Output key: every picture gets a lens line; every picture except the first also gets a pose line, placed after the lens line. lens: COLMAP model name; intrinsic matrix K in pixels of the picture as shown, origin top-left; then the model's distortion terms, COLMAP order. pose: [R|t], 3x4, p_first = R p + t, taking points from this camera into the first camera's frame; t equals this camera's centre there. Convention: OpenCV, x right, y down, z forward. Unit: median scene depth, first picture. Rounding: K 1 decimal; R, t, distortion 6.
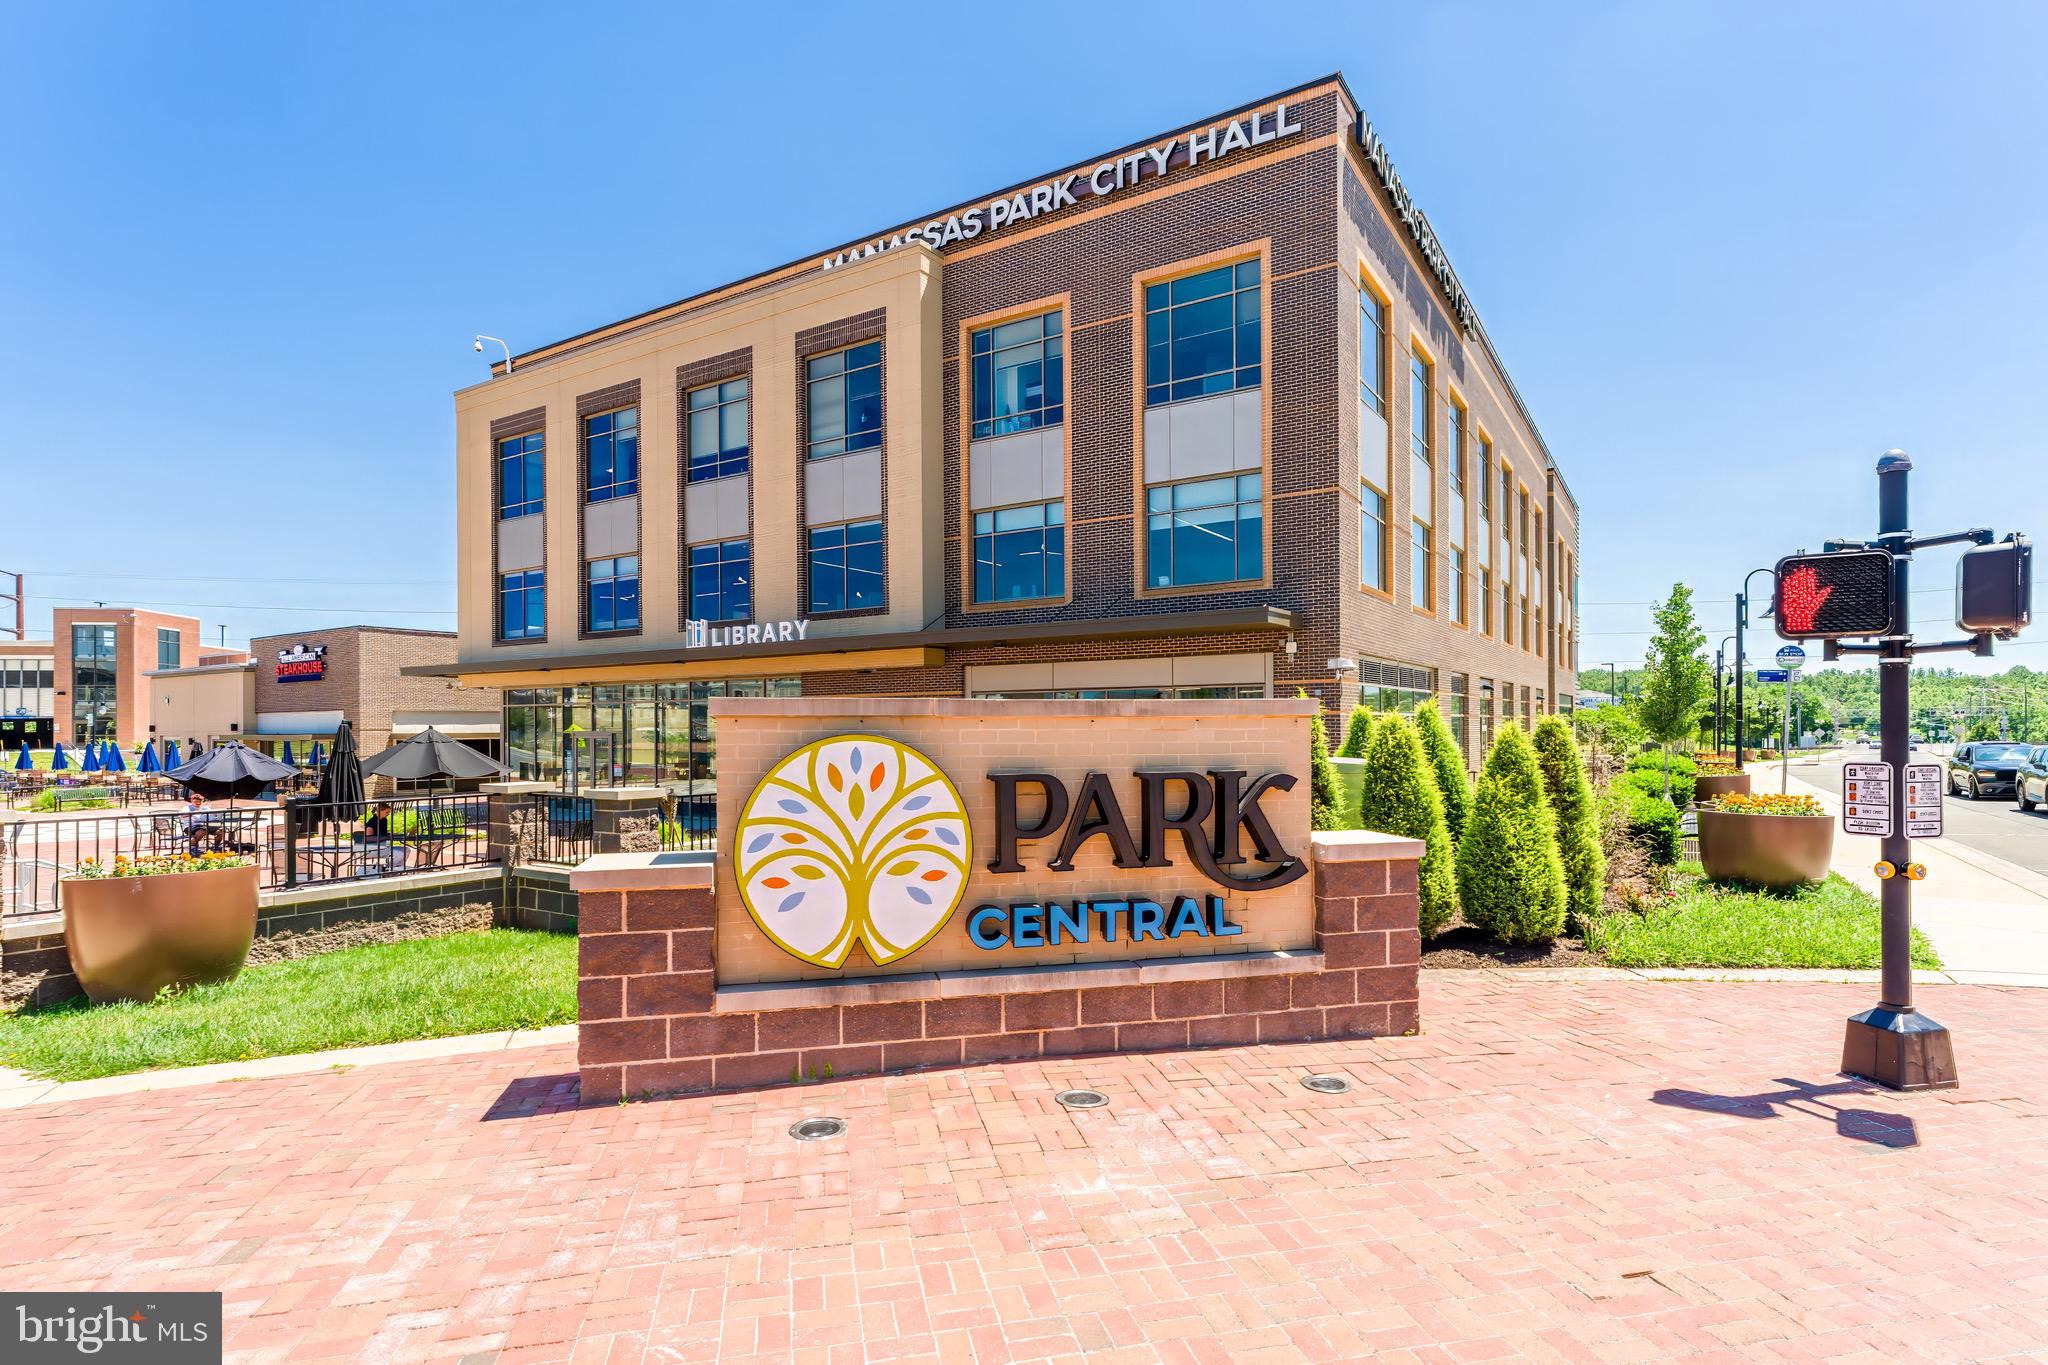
lens RADIAL K [[1034.4, 0, 1022.7], [0, 1034.4, 725.1], [0, 0, 1]] dist [0.002011, -0.000159]
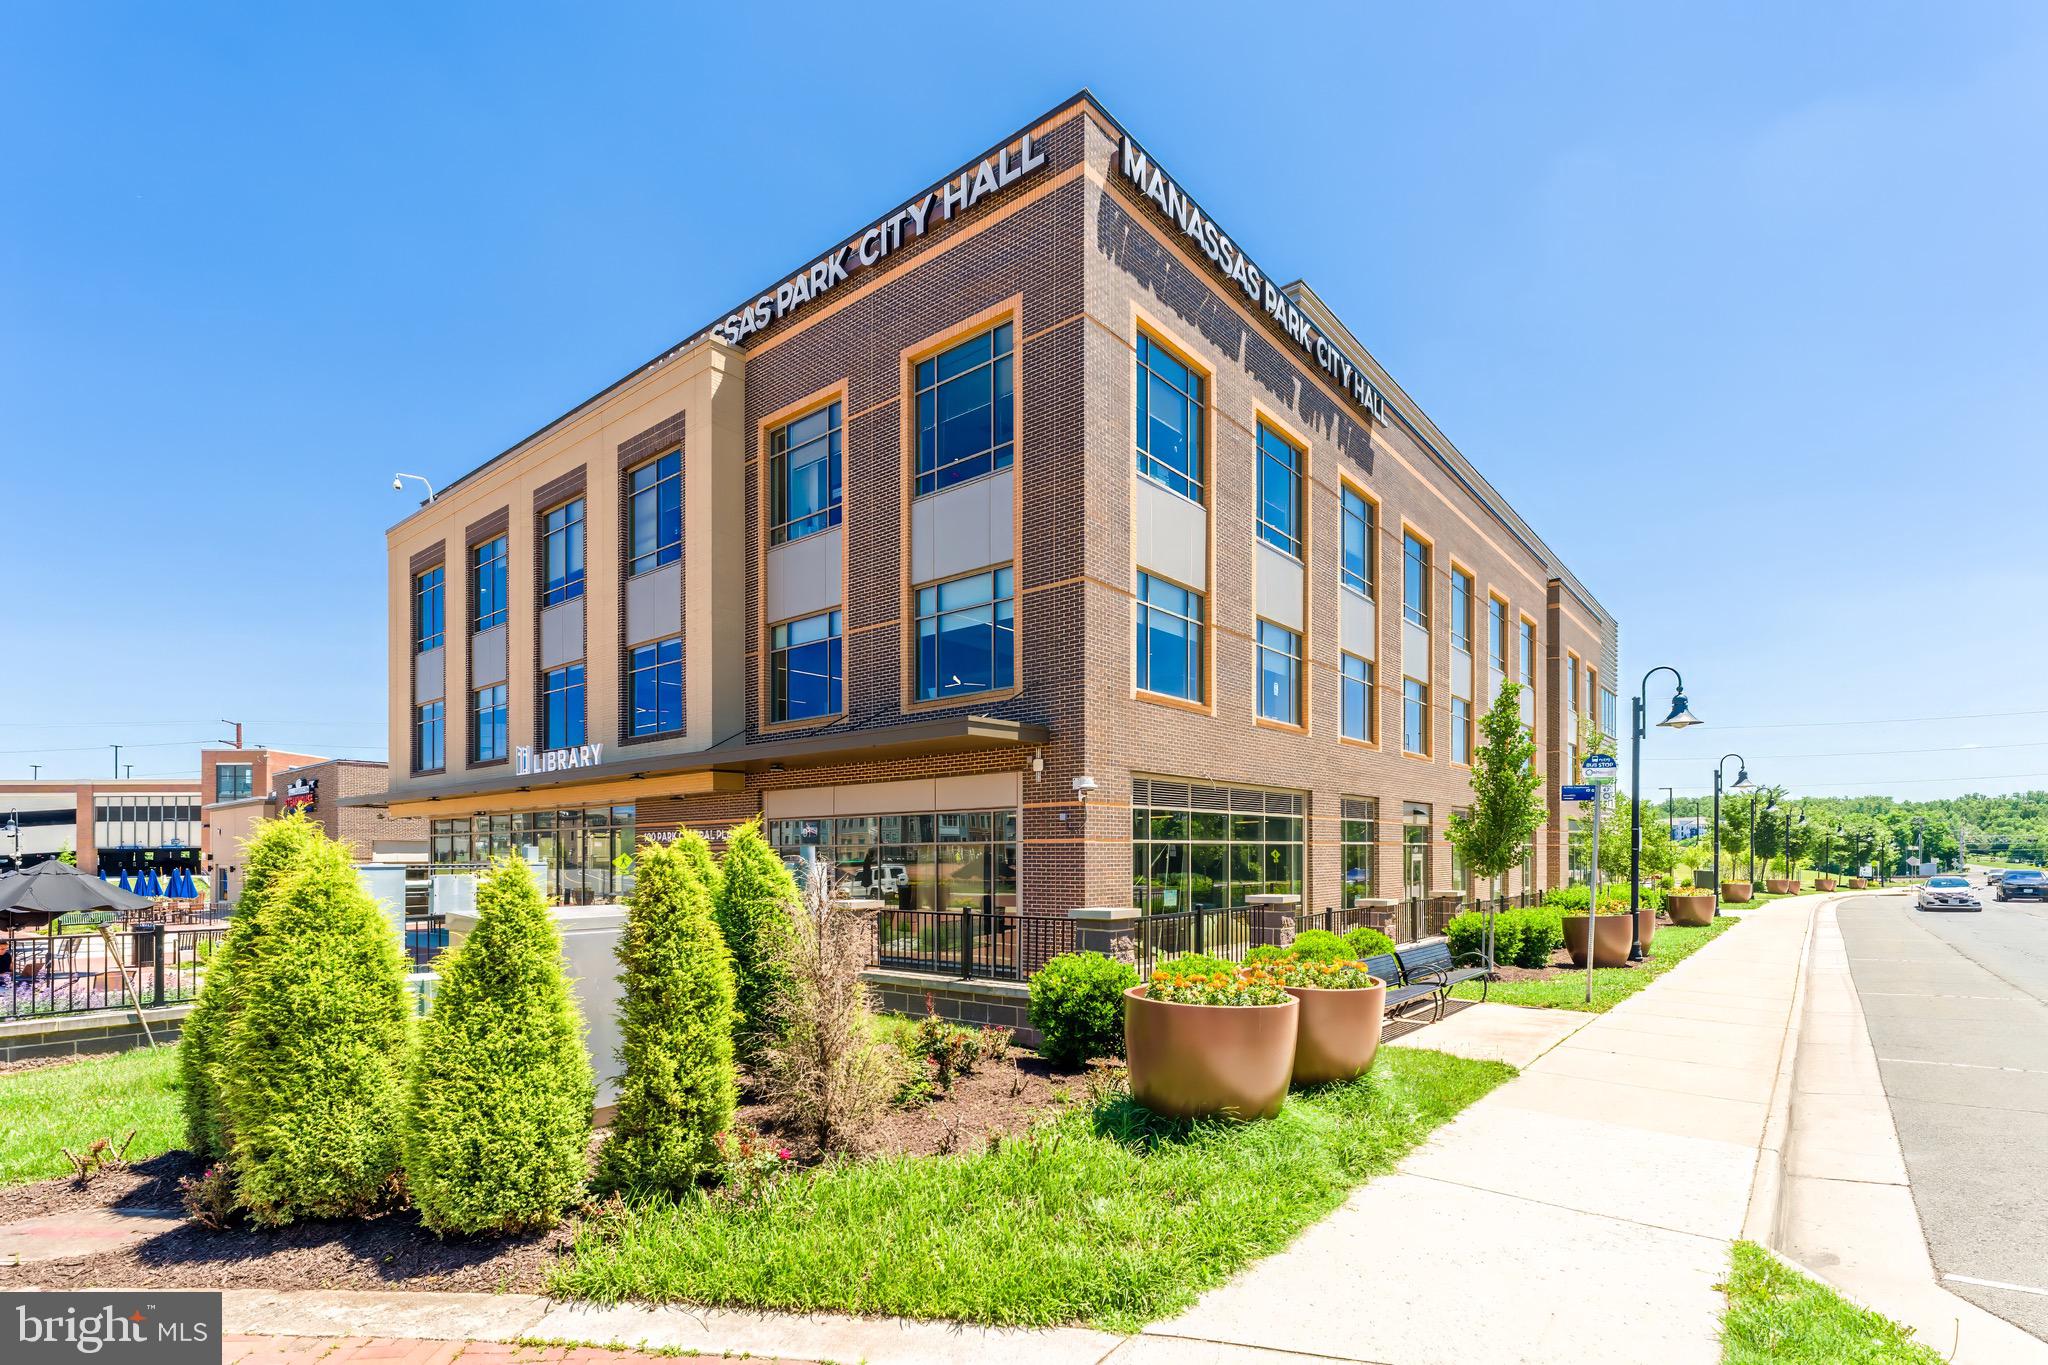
lens RADIAL K [[970.6, 0, 1029.5], [0, 970.6, 854.9], [0, 0, 1]] dist [0.000266, -0.000129]
pose [[0.993830, -0.000384, -0.110916, 0.279416], [0.000649, 0.999997, 0.002354, -0.001809], [0.110915, -0.002411, 0.993827, 0.159307]]
